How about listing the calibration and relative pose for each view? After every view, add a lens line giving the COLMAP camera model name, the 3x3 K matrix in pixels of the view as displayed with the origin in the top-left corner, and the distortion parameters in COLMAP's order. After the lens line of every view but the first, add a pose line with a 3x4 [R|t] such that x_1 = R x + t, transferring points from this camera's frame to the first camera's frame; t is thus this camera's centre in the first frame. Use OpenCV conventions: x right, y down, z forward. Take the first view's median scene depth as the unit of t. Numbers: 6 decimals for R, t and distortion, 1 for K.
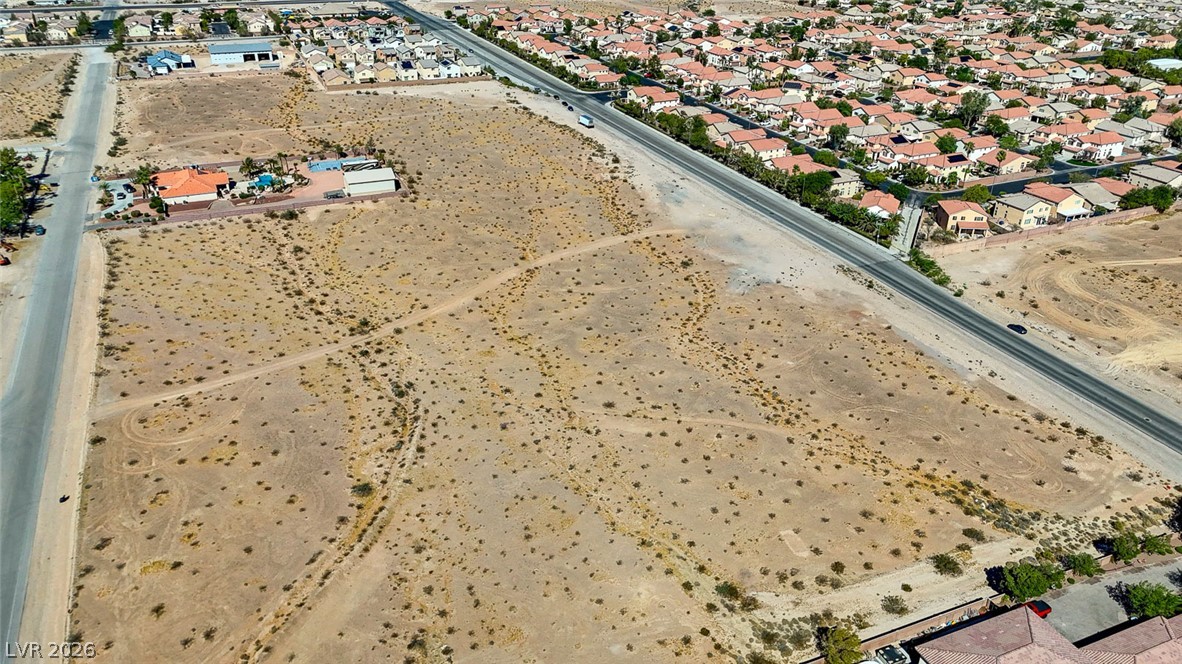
lens RADIAL K [[845.2, 0, 597.1], [0, 845.2, 348.0], [0, 0, 1]] dist [0.086242, -0.082788]
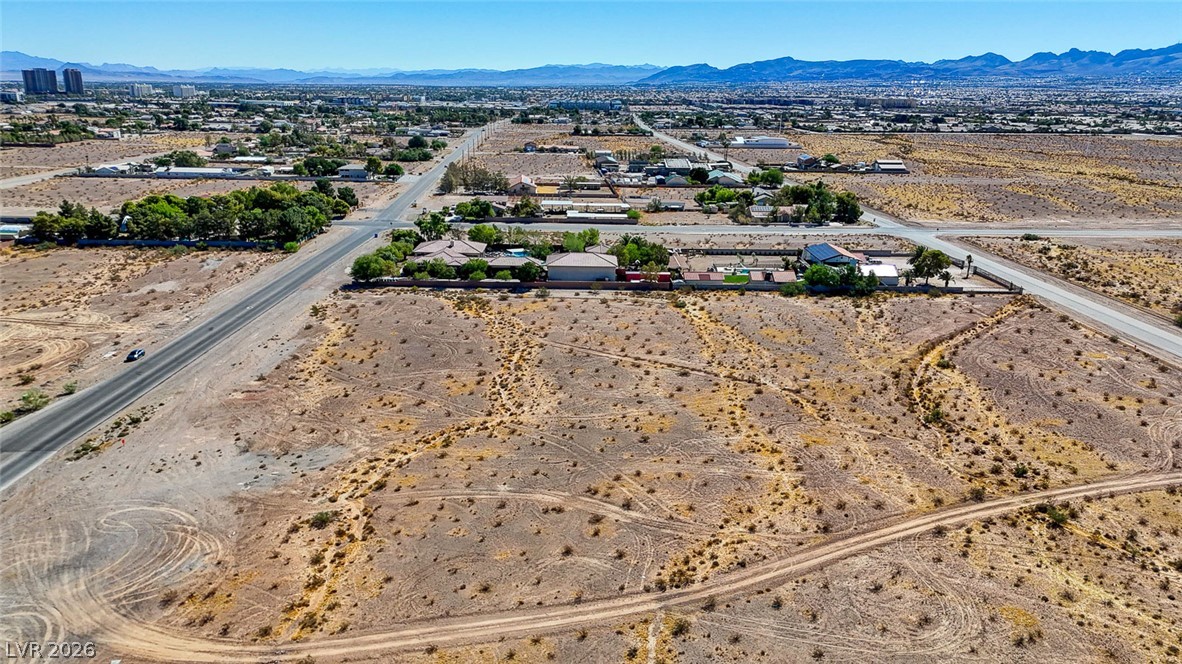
lens RADIAL K [[867.6, 0, 594.1], [0, 867.6, 335.6], [0, 0, 1]] dist [0.085643, -0.085836]
pose [[-0.918165, -0.128445, 0.374800, -0.163421], [0.173380, 0.720341, 0.671601, -0.409876], [-0.356248, 0.681624, -0.639122, 1.090070]]
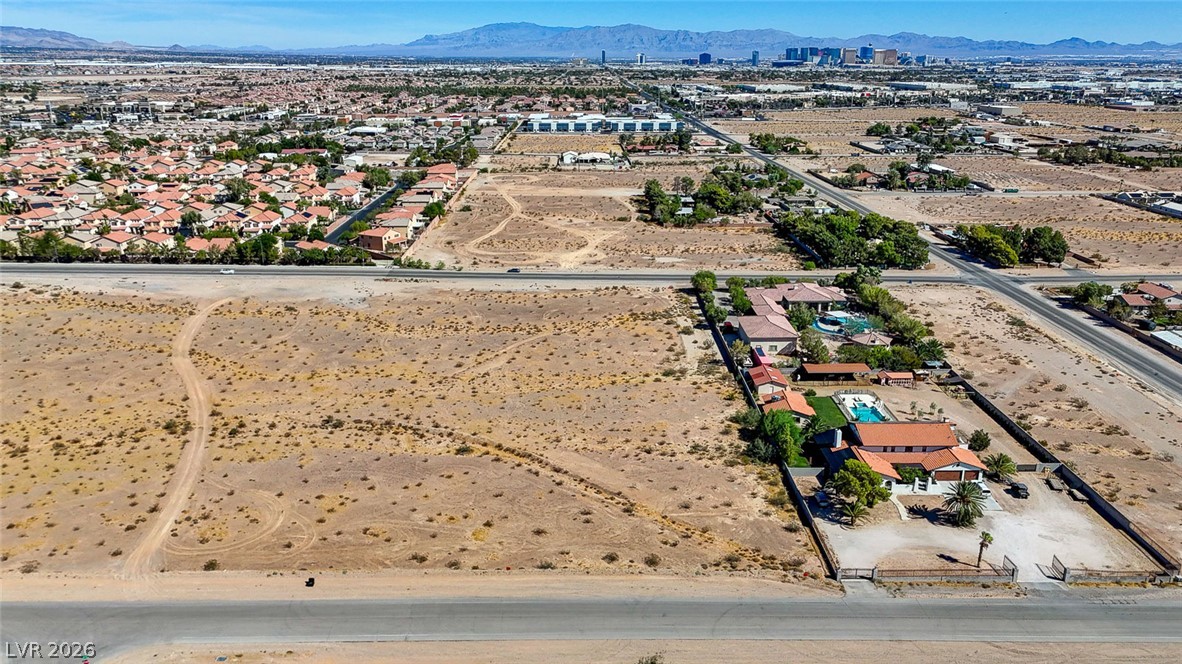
lens RADIAL K [[877.9, 0, 577.7], [0, 877.9, 334.4], [0, 0, 1]] dist [0.083208, -0.083376]
pose [[0.399285, -0.282971, 0.872066, -0.706779], [0.440492, 0.893412, 0.088214, -0.006939], [-0.804076, 0.348916, 0.481372, 0.146924]]
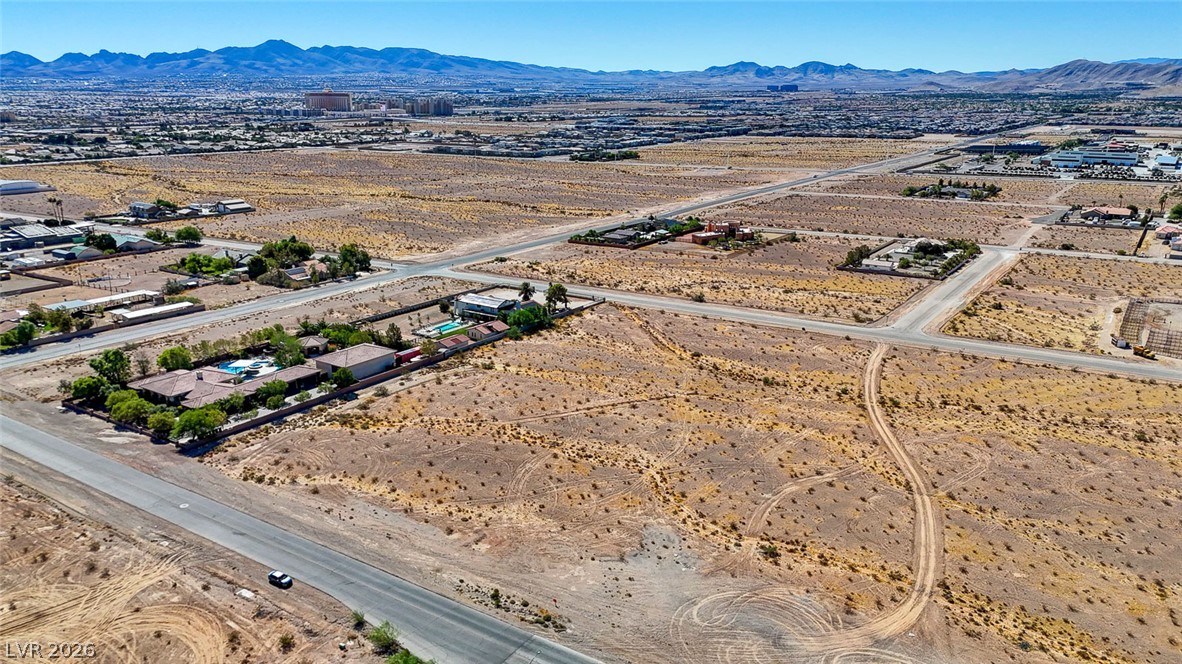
lens RADIAL K [[859.2, 0, 584.7], [0, 859.2, 329.4], [0, 0, 1]] dist [0.078511, -0.075925]
pose [[-0.845392, 0.134864, -0.516840, 0.497203], [-0.264094, 0.735524, 0.623906, -0.548077], [0.464291, 0.663940, -0.586190, 1.121439]]
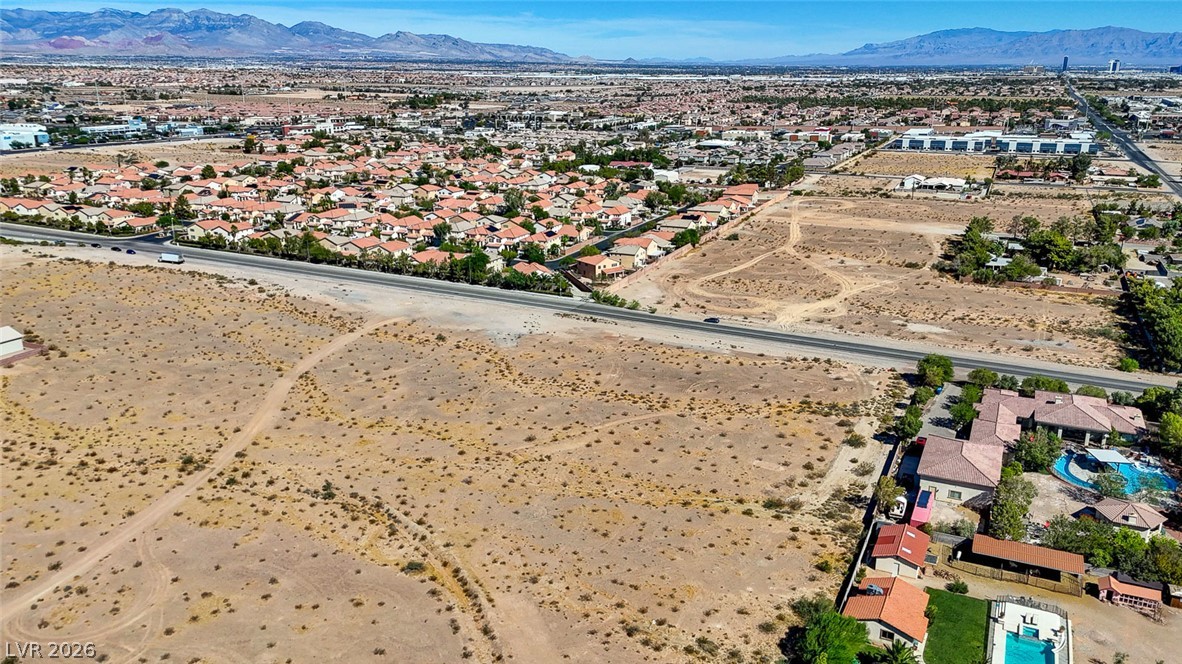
lens RADIAL K [[868.5, 0, 582.5], [0, 868.5, 335.6], [0, 0, 1]] dist [0.076198, -0.070149]
pose [[0.762648, -0.198708, 0.615535, -0.388866], [0.314835, 0.945342, -0.084903, 0.039871], [-0.565020, 0.258543, 0.783523, 0.060967]]
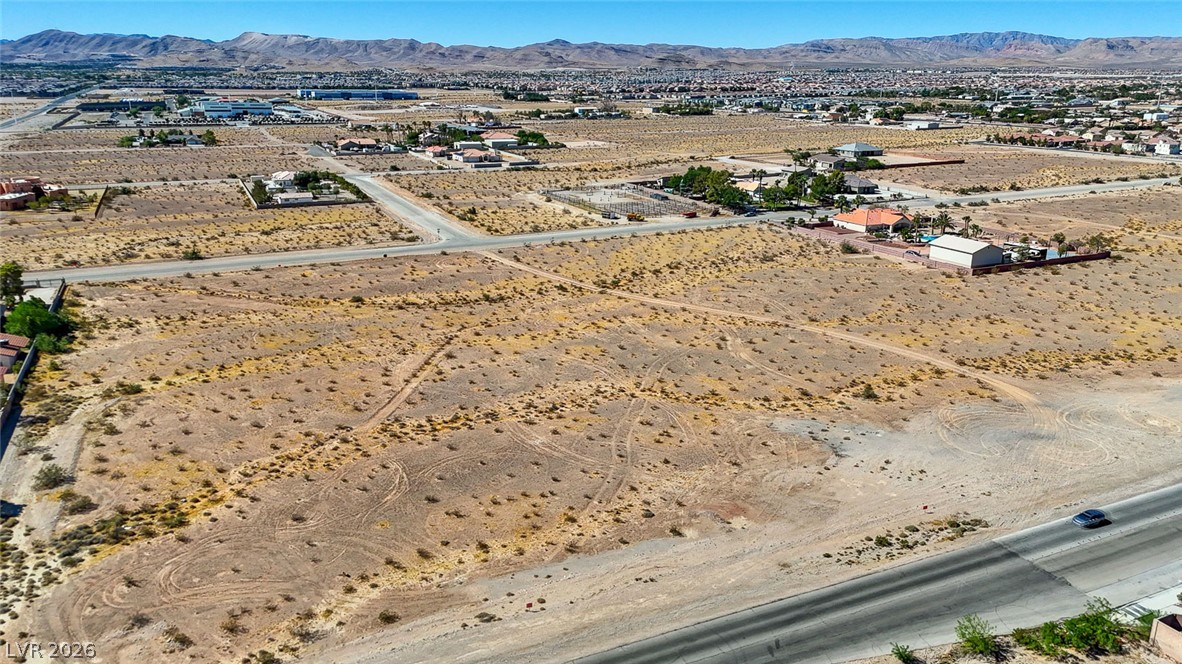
lens RADIAL K [[882.3, 0, 582.5], [0, 882.3, 333.4], [0, 0, 1]] dist [0.081362, -0.080320]
pose [[0.018261, 0.278406, -0.960290, 0.643116], [-0.486951, 0.841318, 0.234654, -0.172060], [0.873238, 0.463329, 0.150933, 0.660152]]
